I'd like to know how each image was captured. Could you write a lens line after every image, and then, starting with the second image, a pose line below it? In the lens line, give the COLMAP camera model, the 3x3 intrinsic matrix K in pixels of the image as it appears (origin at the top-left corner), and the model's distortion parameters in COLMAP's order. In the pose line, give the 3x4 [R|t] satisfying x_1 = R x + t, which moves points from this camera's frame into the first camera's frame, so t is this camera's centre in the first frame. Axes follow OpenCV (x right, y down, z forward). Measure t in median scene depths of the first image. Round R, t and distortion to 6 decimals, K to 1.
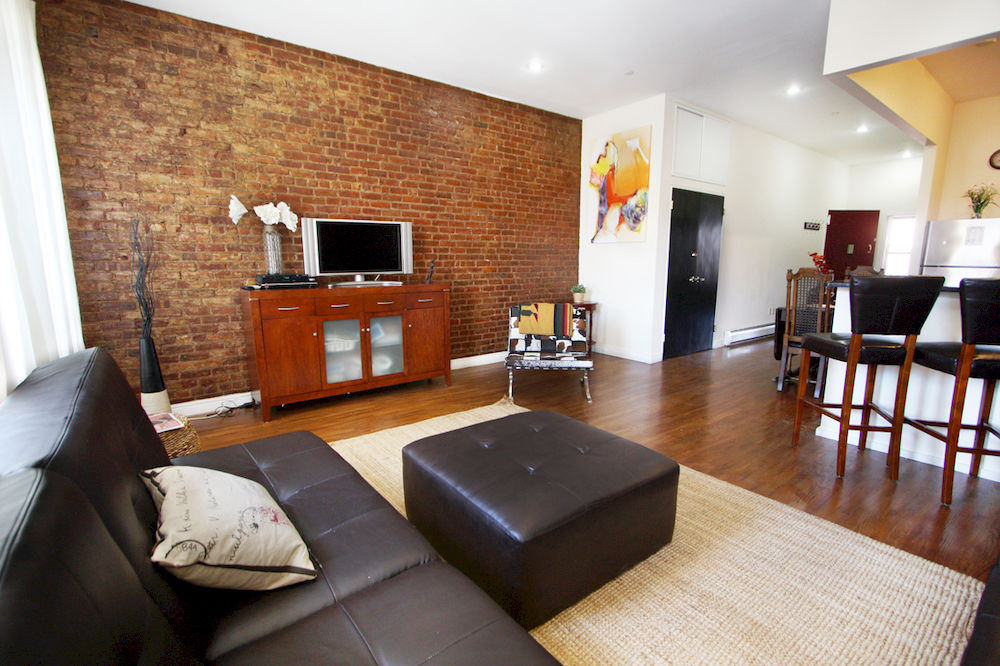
lens RADIAL K [[462.1, 0, 503.0], [0, 462.1, 339.1], [0, 0, 1]] dist [-0.017577, 0.002603]
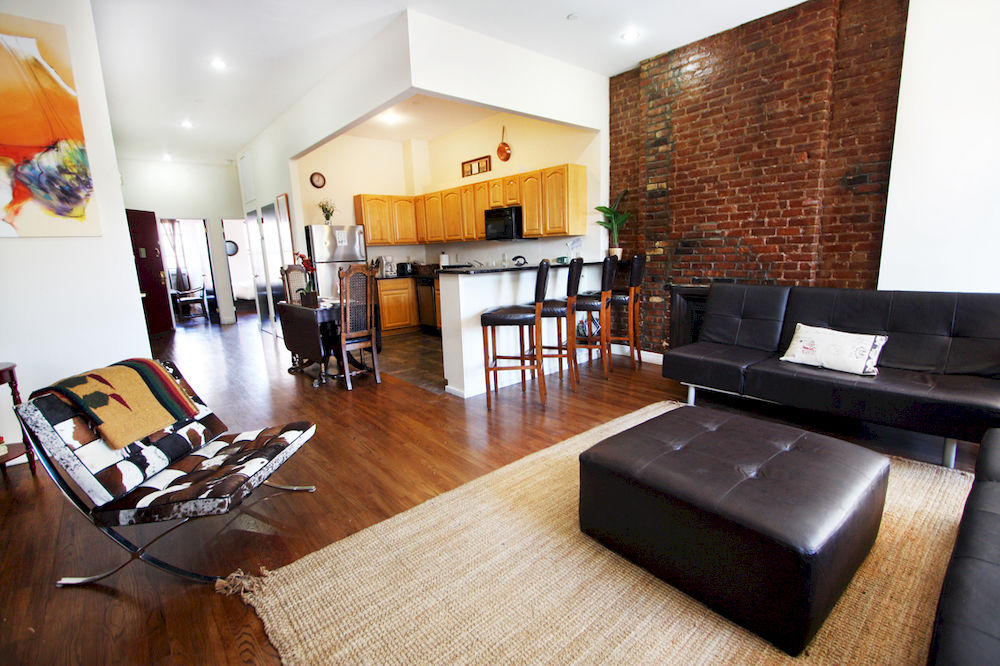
lens RADIAL K [[462.1, 0, 501.1], [0, 462.1, 338.0], [0, 0, 1]] dist [-0.017577, 0.002603]
pose [[-0.039471, -0.186296, 0.981700, -0.392474], [0.207356, 0.959552, 0.190430, -0.125197], [-0.977469, 0.211078, 0.000755, 0.713500]]
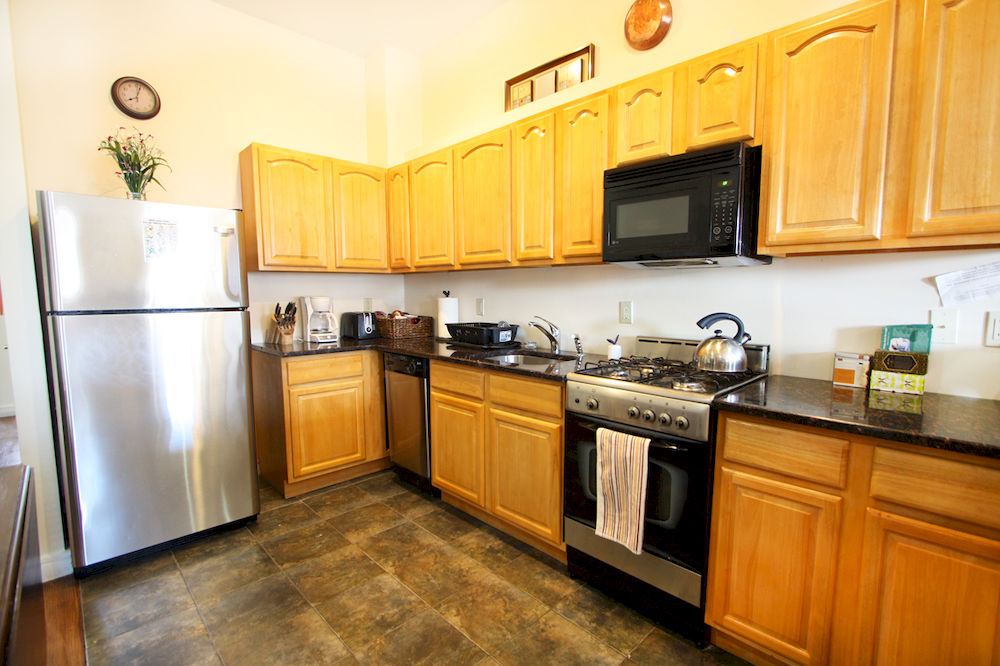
lens RADIAL K [[462.1, 0, 501.1], [0, 462.1, 339.1], [0, 0, 1]] dist [-0.017577, 0.002603]
pose [[-0.107139, -0.104964, 0.988688, 0.641963], [0.173784, 0.977126, 0.122569, -0.152468], [-0.978938, 0.184950, -0.086448, 0.858432]]
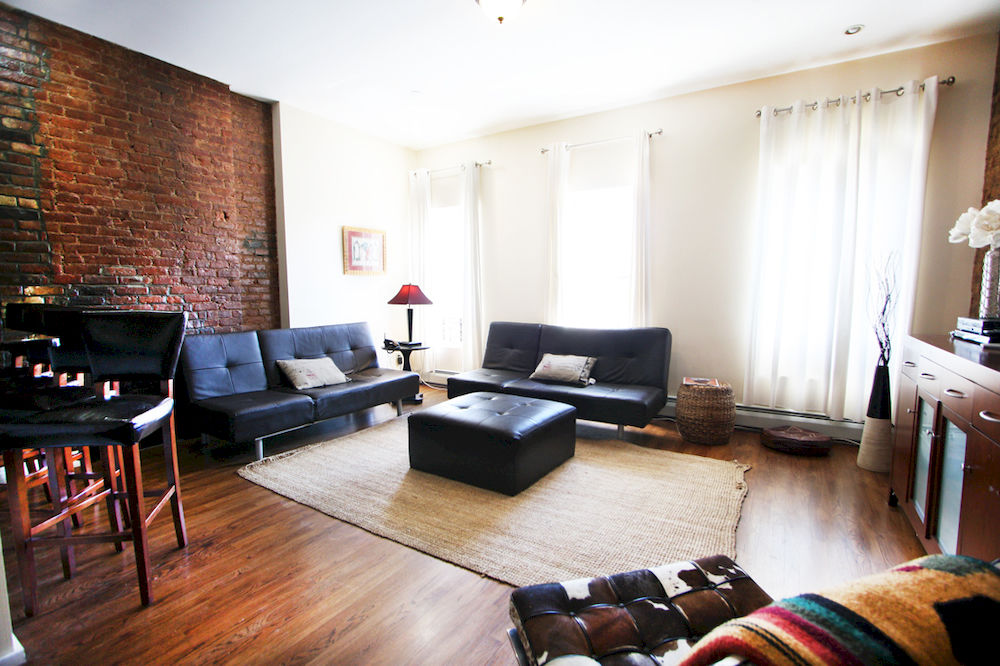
lens RADIAL K [[462.1, 0, 504.4], [0, 462.1, 338.7], [0, 0, 1]] dist [-0.017577, 0.002603]
pose [[-0.938826, 0.035825, -0.342523, 0.298413], [-0.061220, 0.961375, 0.268349, -0.219170], [0.338907, 0.272902, -0.900370, 1.223864]]
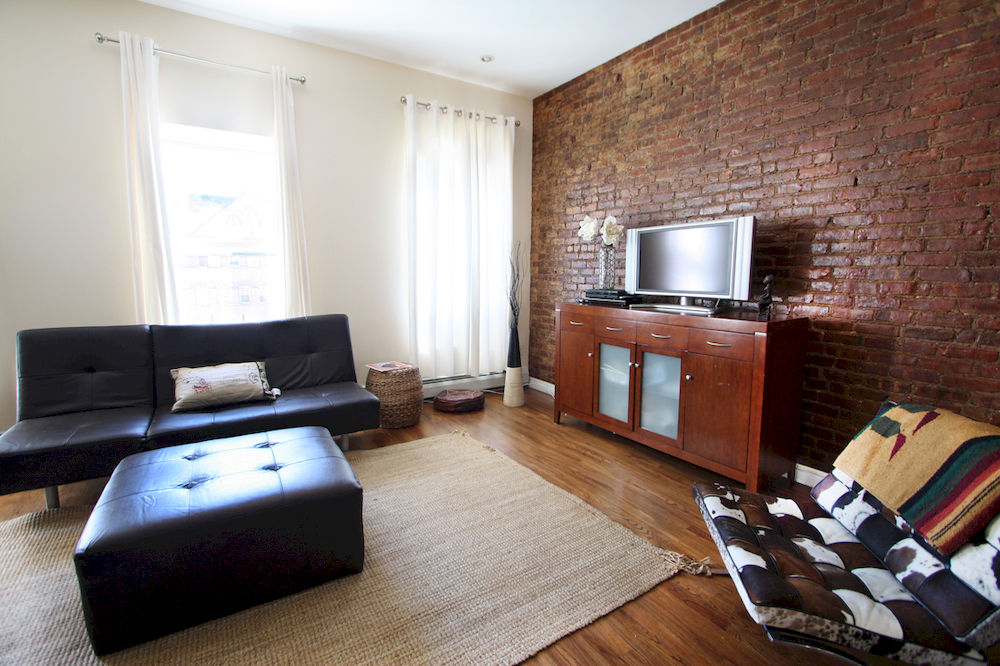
lens RADIAL K [[462.1, 0, 499.9], [0, 462.1, 338.9], [0, 0, 1]] dist [-0.017577, 0.002603]
pose [[-0.101193, 0.141587, -0.984740, 0.477264], [-0.178528, 0.971169, 0.157982, -0.141511], [0.978717, 0.191790, -0.072998, 0.800387]]
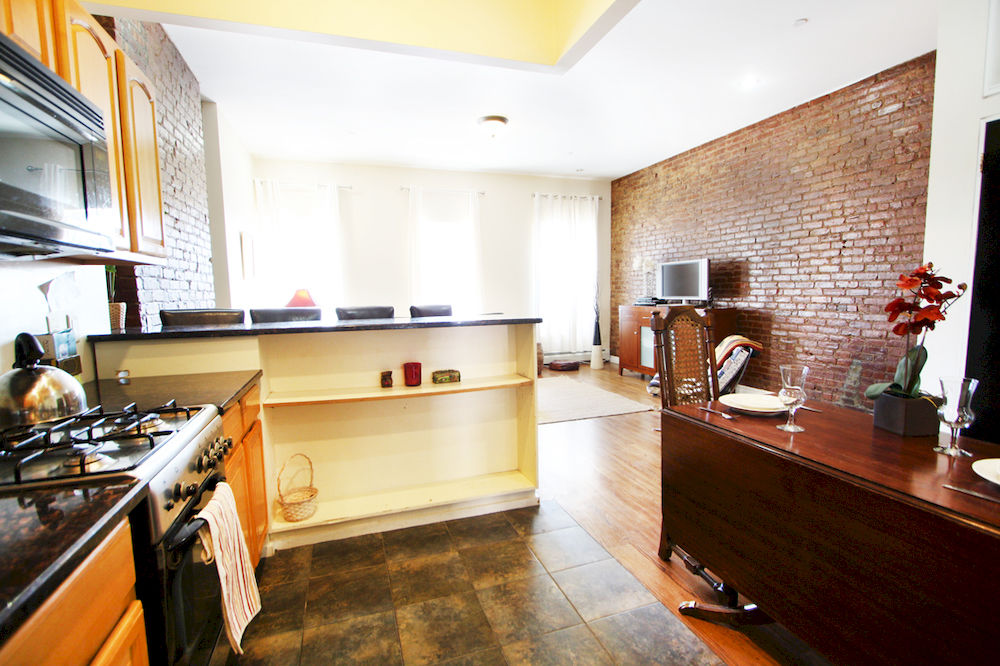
lens RADIAL K [[462.1, 0, 505.2], [0, 462.1, 347.2], [0, 0, 1]] dist [-0.017577, 0.002603]
pose [[-0.324768, 0.121052, -0.938015, 1.226401], [-0.147014, 0.973260, 0.176501, -0.170758], [0.934298, 0.195223, -0.298287, 0.970558]]
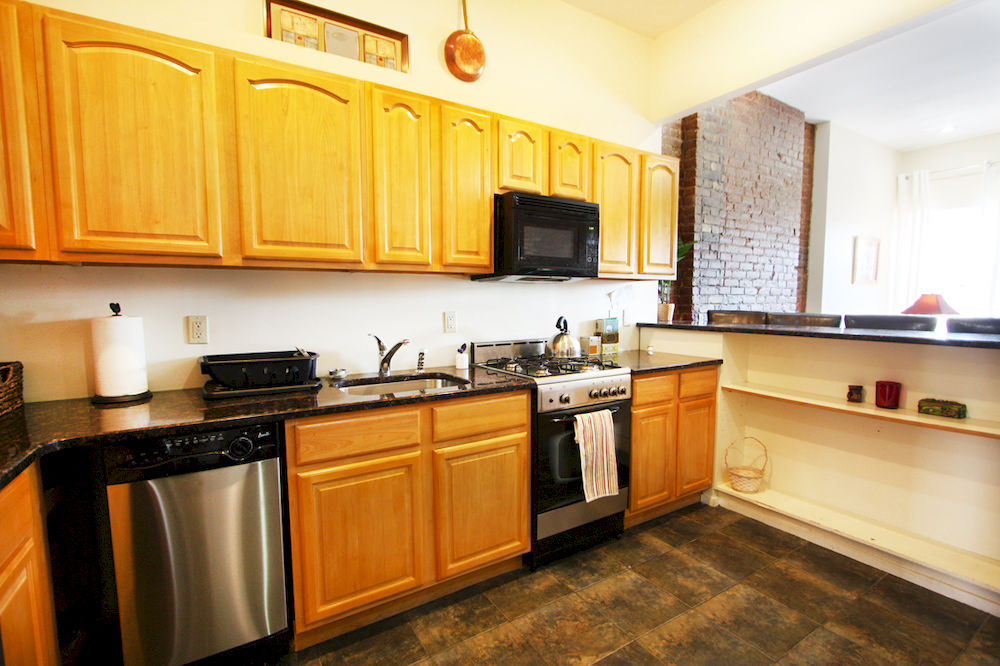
lens RADIAL K [[462.1, 0, 504.1], [0, 462.1, 339.8], [0, 0, 1]] dist [-0.017577, 0.002603]
pose [[-0.994635, -0.004682, 0.103340, 1.076425], [0.021953, 0.966667, 0.255094, -0.216878], [-0.101090, 0.255994, -0.961378, 1.227251]]
